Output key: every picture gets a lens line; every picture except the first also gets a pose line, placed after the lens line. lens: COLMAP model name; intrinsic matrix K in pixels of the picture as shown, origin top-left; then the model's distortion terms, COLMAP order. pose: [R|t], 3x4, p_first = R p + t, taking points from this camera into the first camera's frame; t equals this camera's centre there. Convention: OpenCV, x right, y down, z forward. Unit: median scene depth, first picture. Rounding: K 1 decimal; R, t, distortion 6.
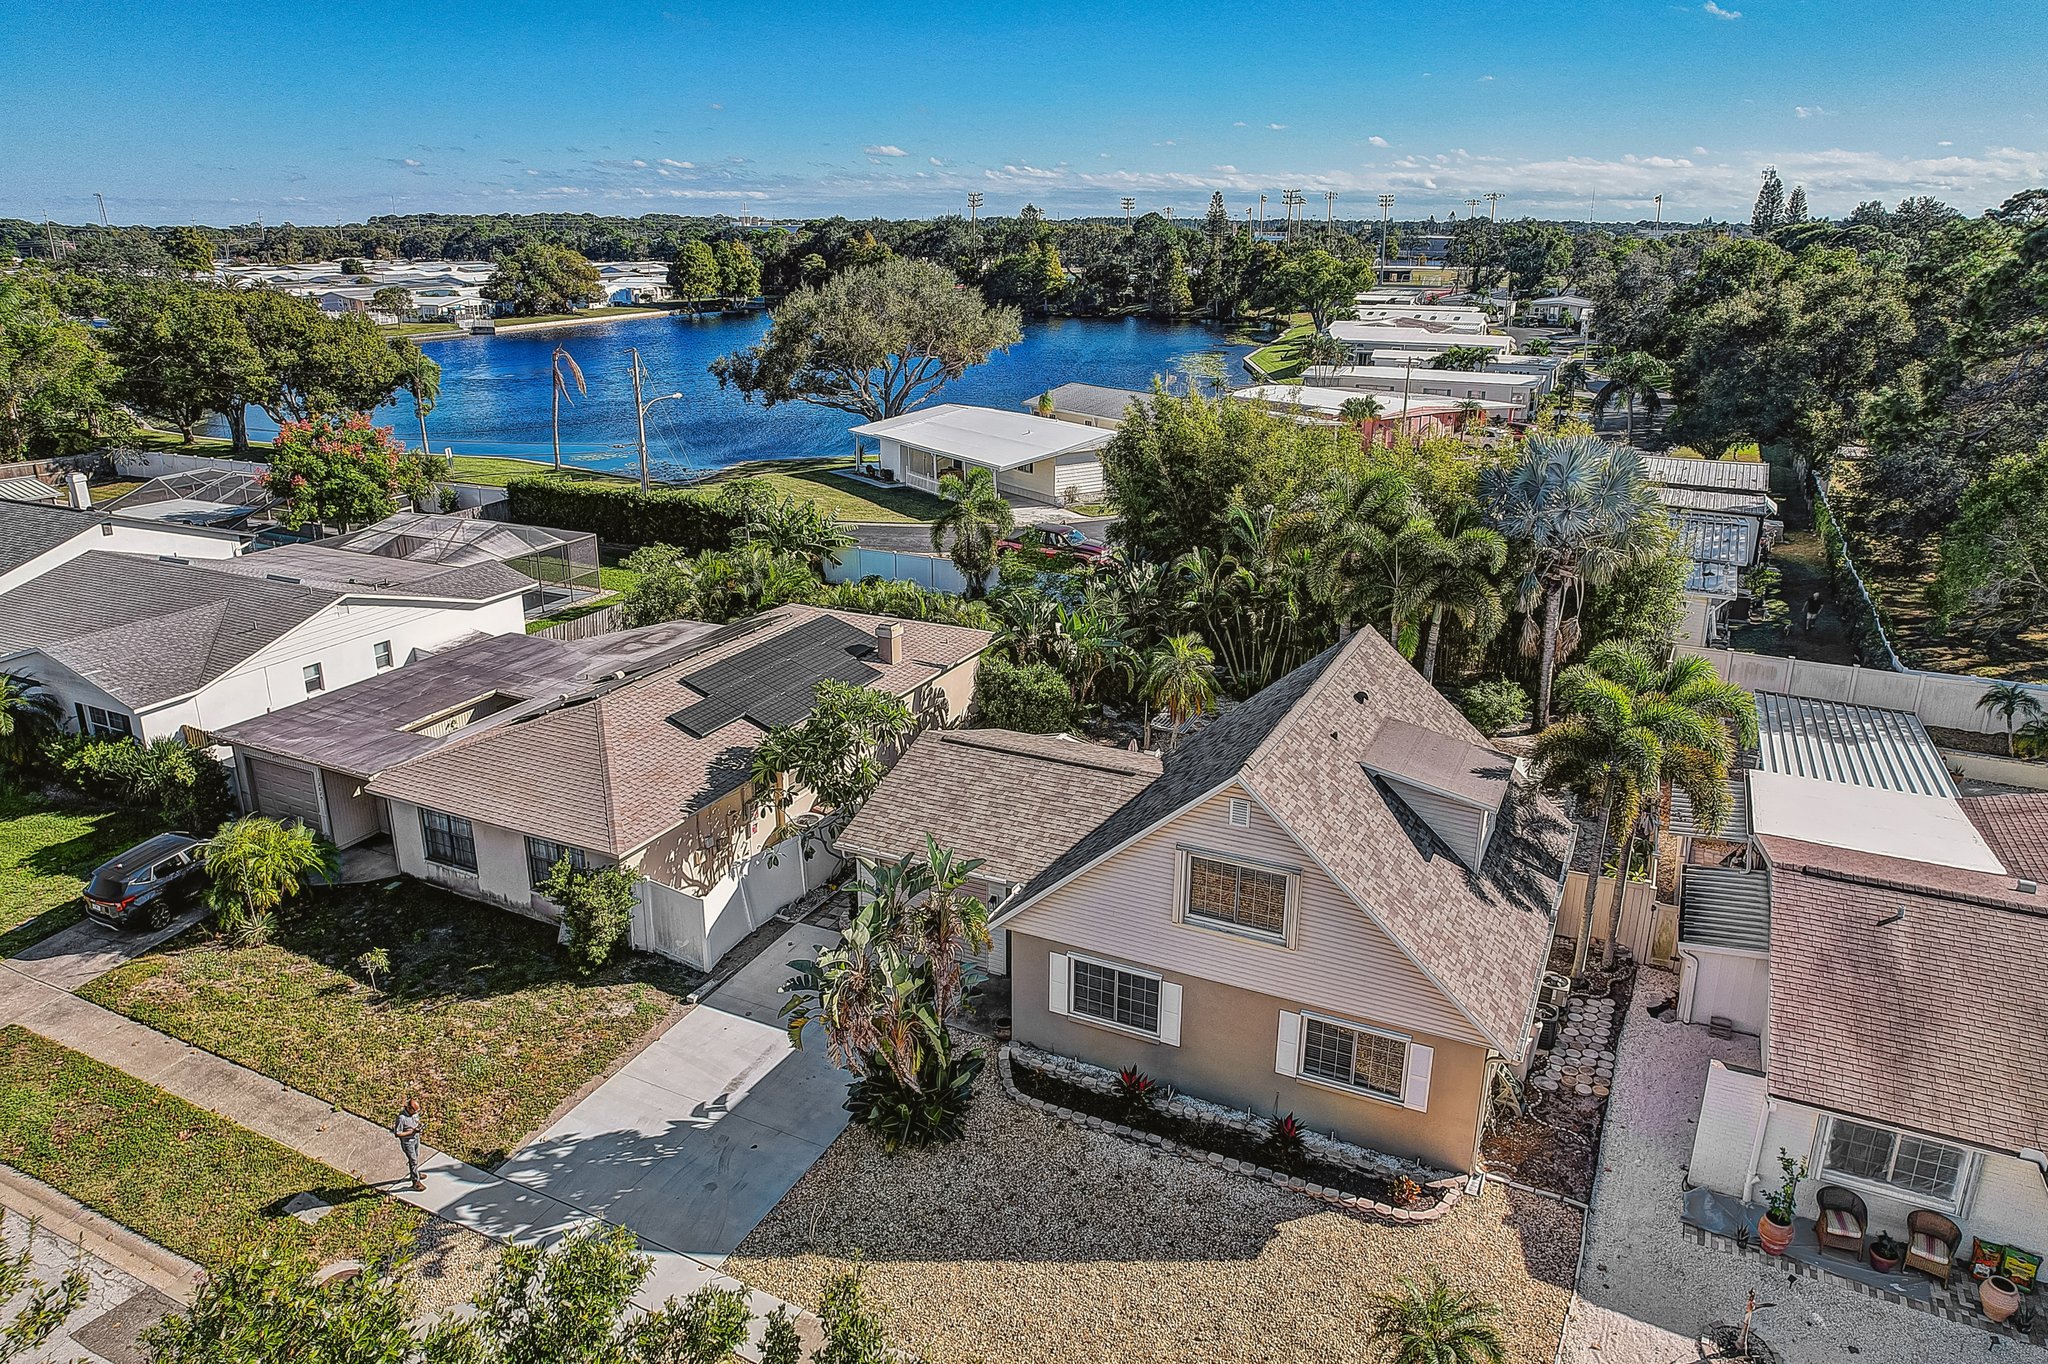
lens RADIAL K [[1321.2, 0, 1024.0], [0, 1321.2, 682.0], [0, 0, 1]] dist [-0.075735, 0.070070]
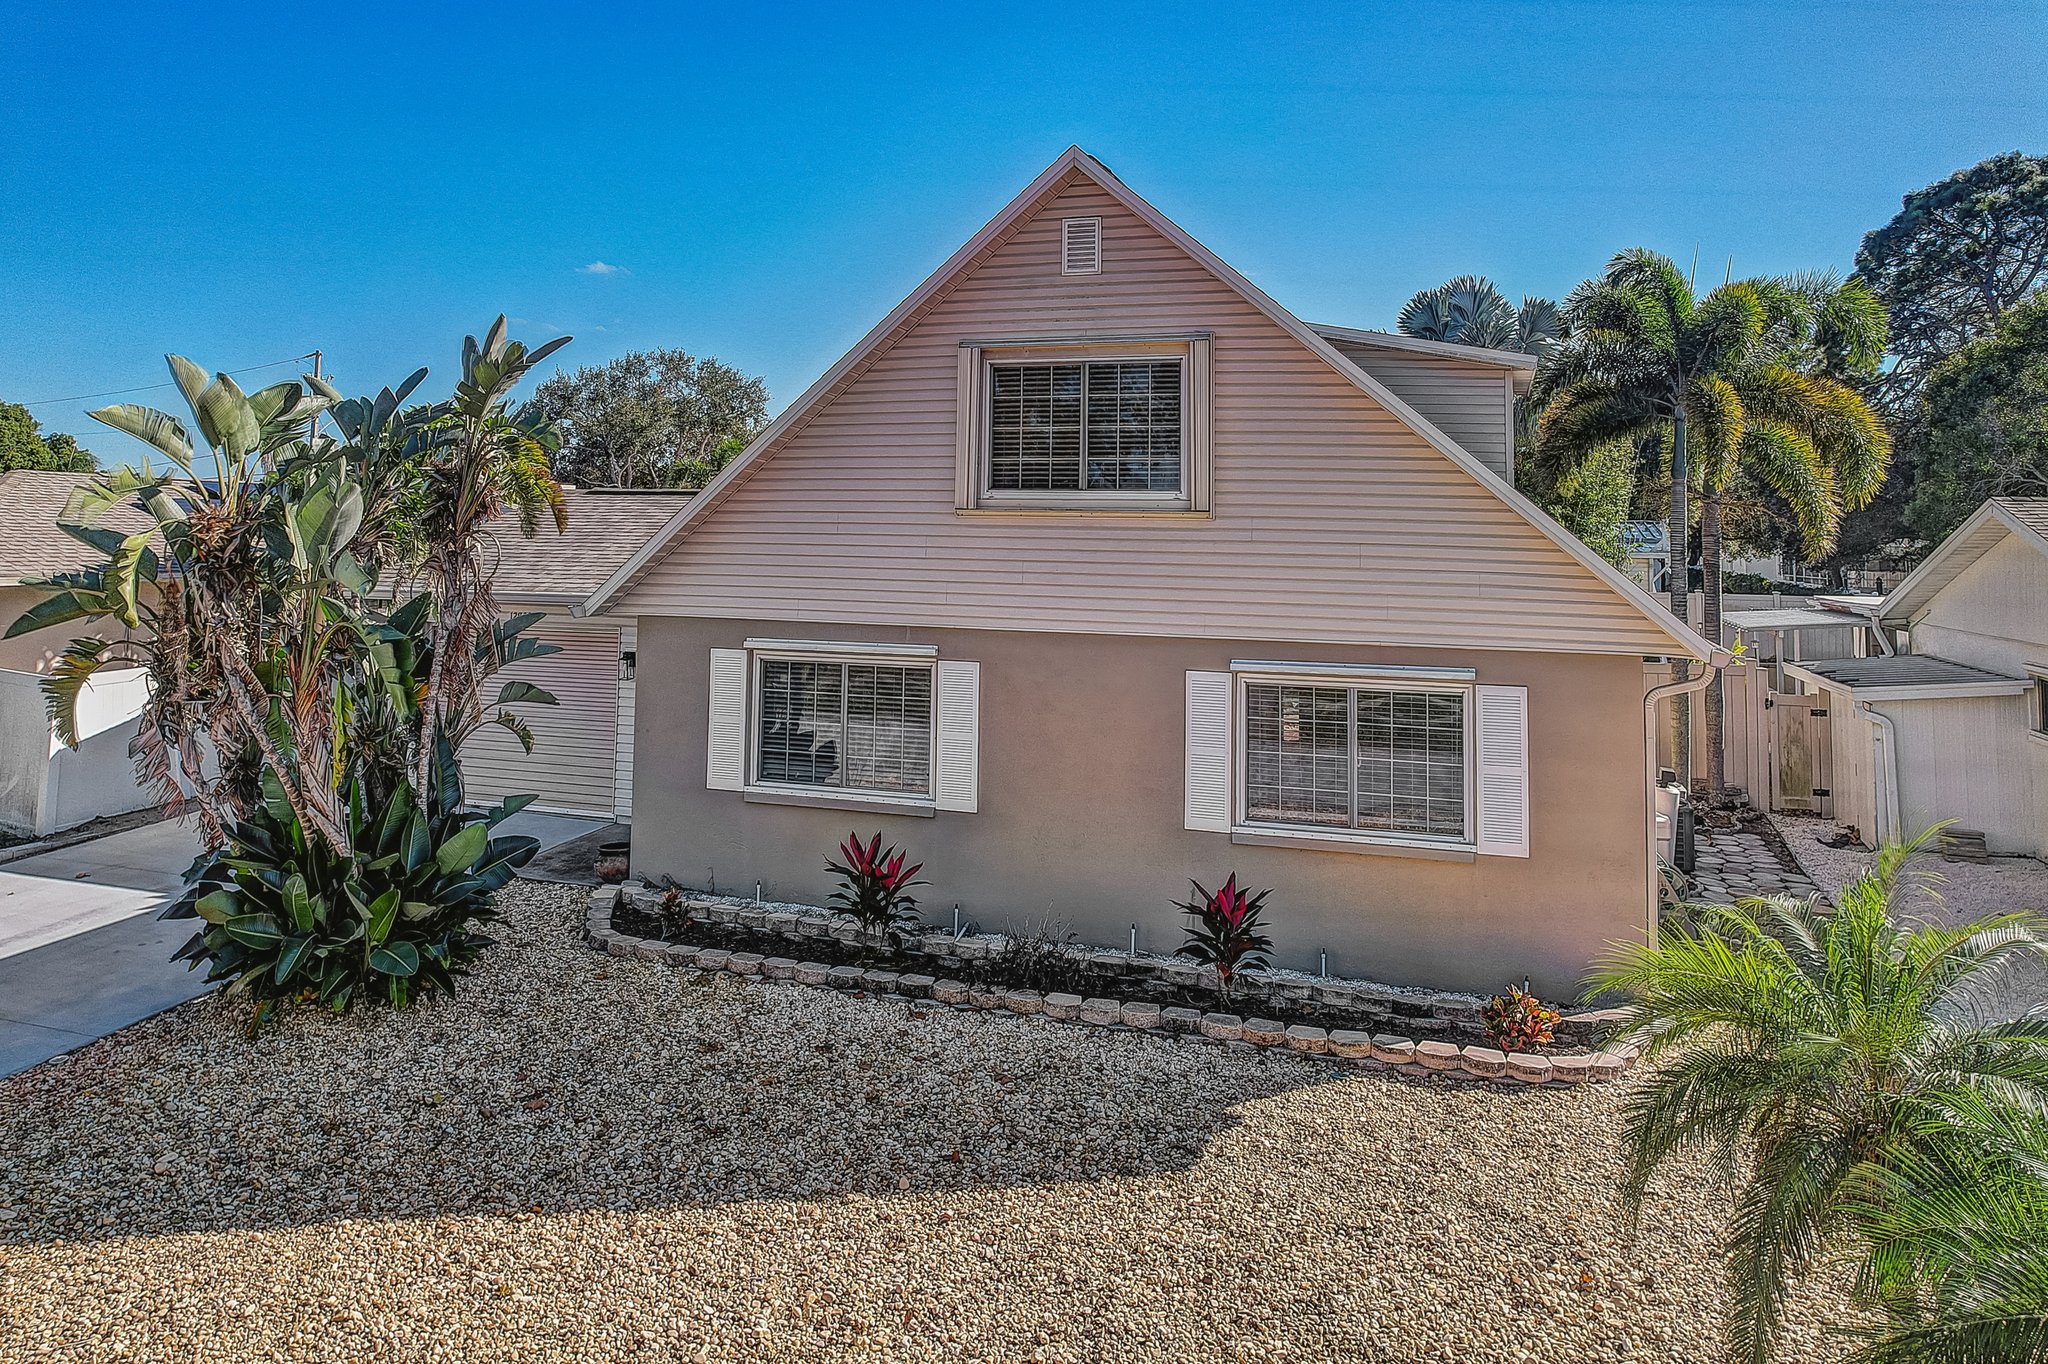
lens RADIAL K [[1372.7, 0, 1028.6], [0, 1372.7, 449.2], [0, 0, 1]] dist [-0.037938, -0.002903]
pose [[0.990527, 0.023401, 0.135307, 0.057471], [0.029694, 0.925553, -0.377451, 0.288329], [-0.134067, 0.377893, 0.916091, 0.424975]]
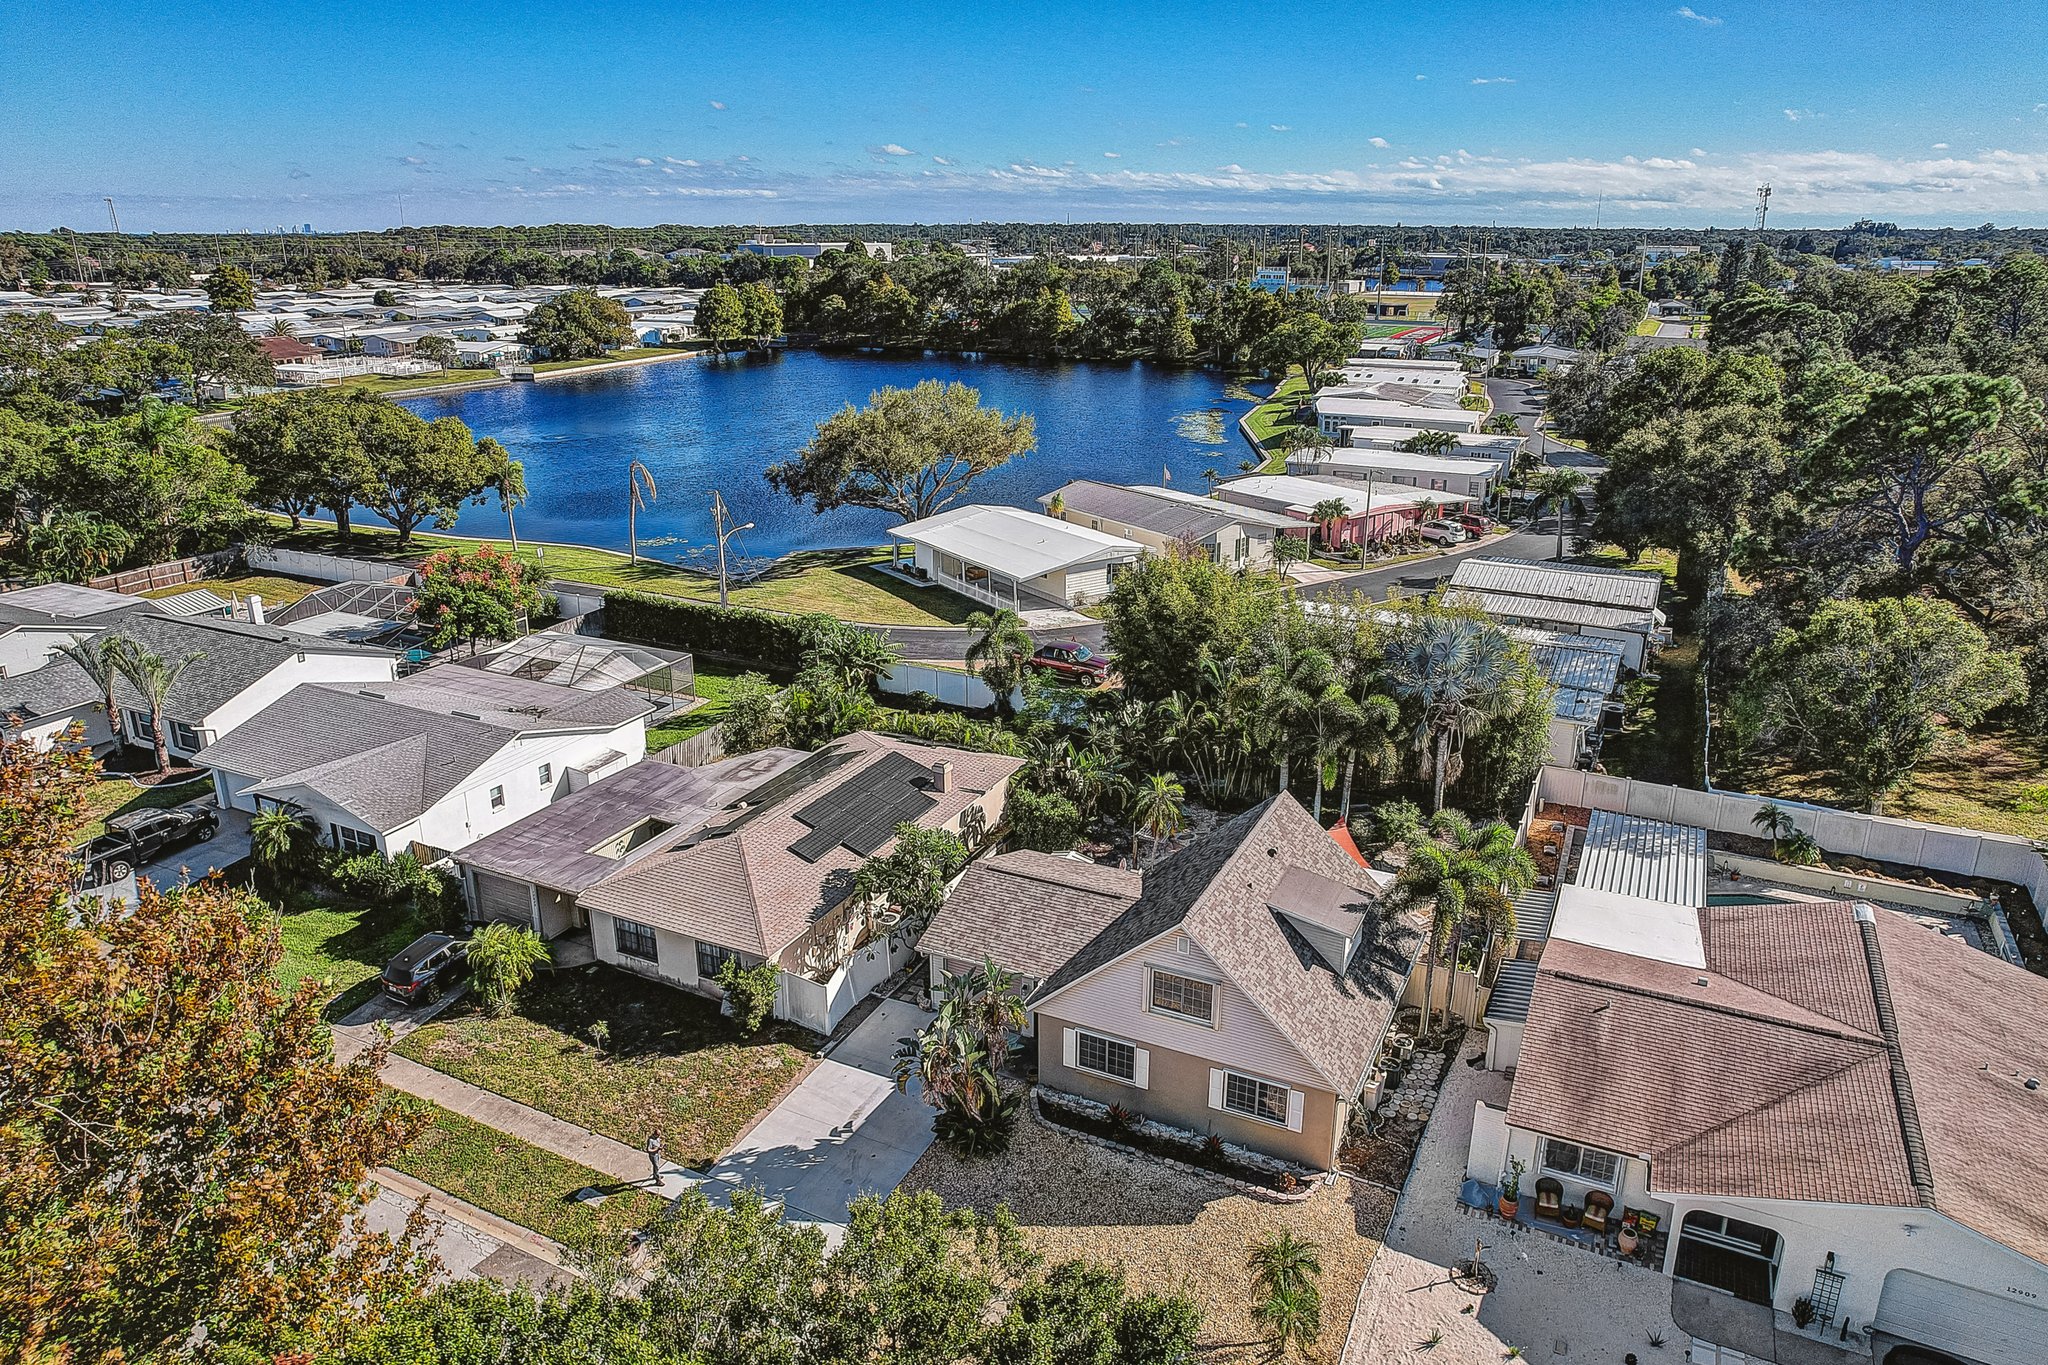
lens RADIAL K [[1327.6, 0, 1042.7], [0, 1327.6, 684.3], [0, 0, 1]] dist [-0.065176, 0.050808]
pose [[0.999978, -0.002734, 0.006031, -0.011219], [0.002708, 0.999987, 0.004396, -0.173817], [-0.006043, -0.004380, 0.999972, -0.463060]]
